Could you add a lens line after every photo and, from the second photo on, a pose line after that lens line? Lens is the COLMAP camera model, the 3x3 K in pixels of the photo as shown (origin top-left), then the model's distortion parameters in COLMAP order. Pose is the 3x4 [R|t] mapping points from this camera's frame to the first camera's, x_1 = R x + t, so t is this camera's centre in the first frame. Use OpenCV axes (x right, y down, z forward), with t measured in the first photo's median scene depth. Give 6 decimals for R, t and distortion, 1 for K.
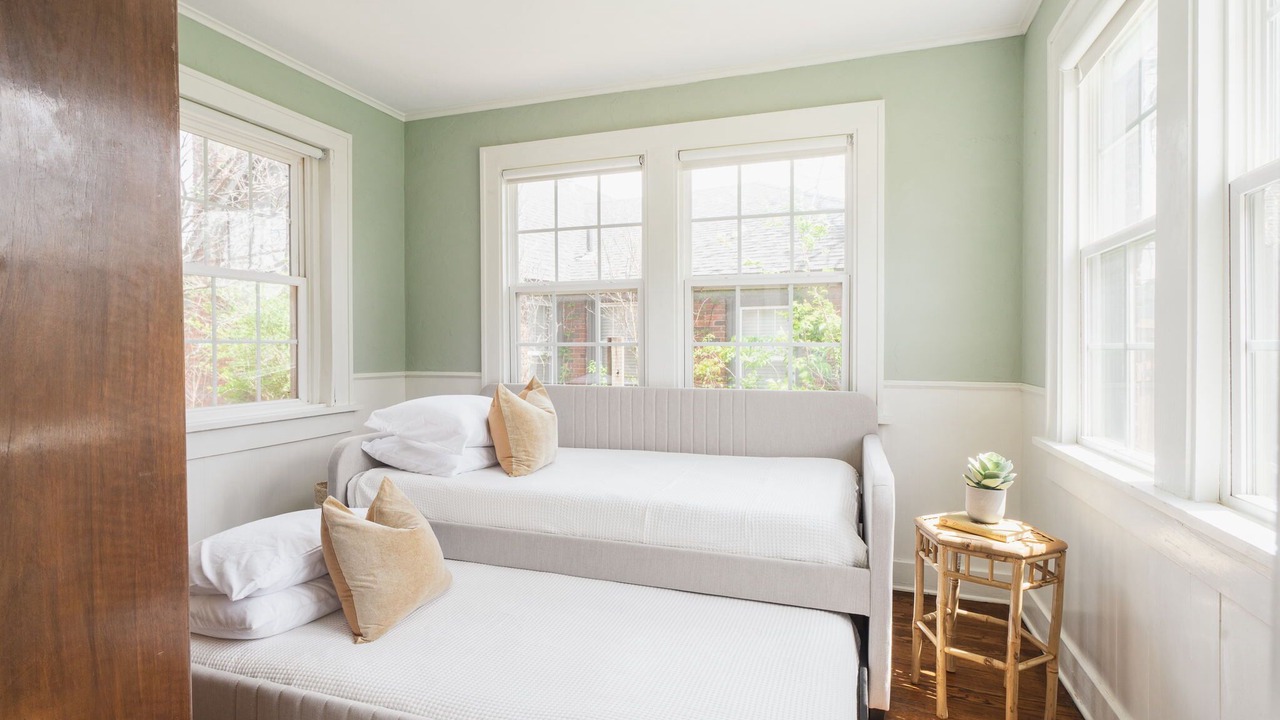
lens RADIAL K [[635.0, 0, 640.0], [0, 635.0, 360.0], [0, 0, 1]] dist [-0.004171, 0.000050]
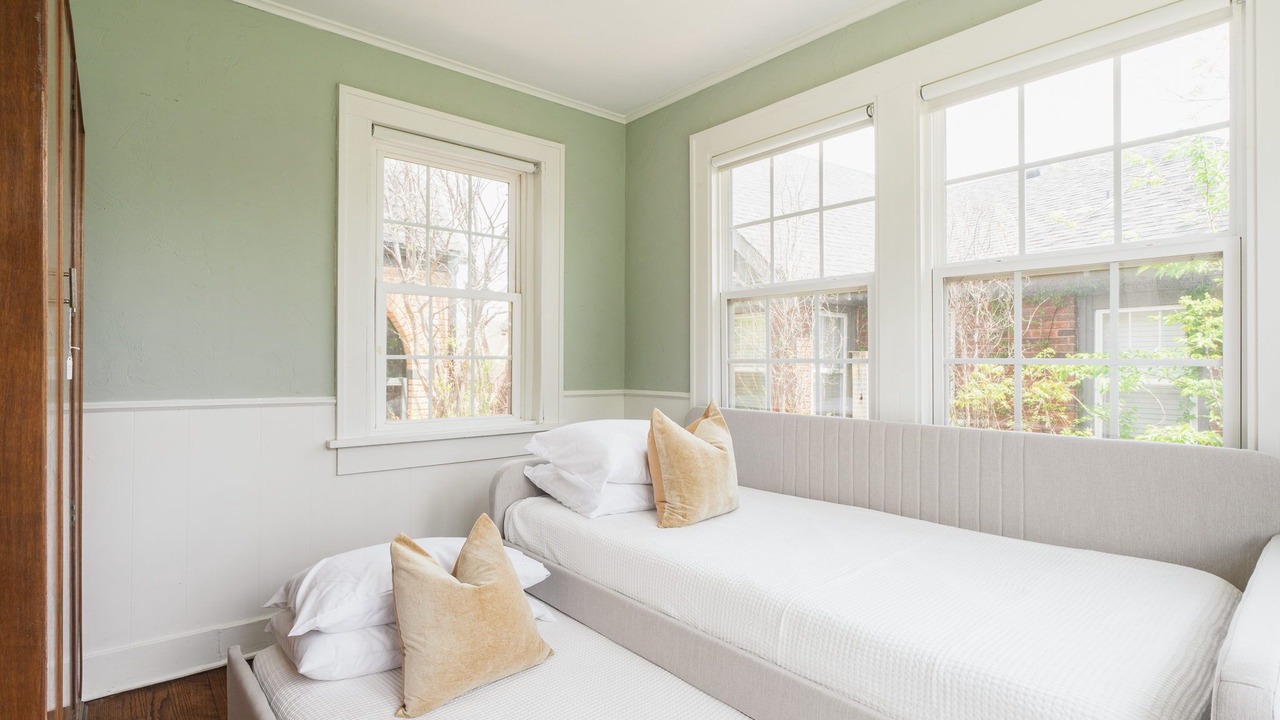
lens RADIAL K [[635.0, 0, 640.0], [0, 635.0, 360.0], [0, 0, 1]] dist [-0.004171, 0.000050]
pose [[0.862075, 0.002057, -0.506777, 0.144998], [-0.014901, 0.999662, -0.021290, -0.006827], [0.506562, 0.025905, 0.861814, 0.240760]]
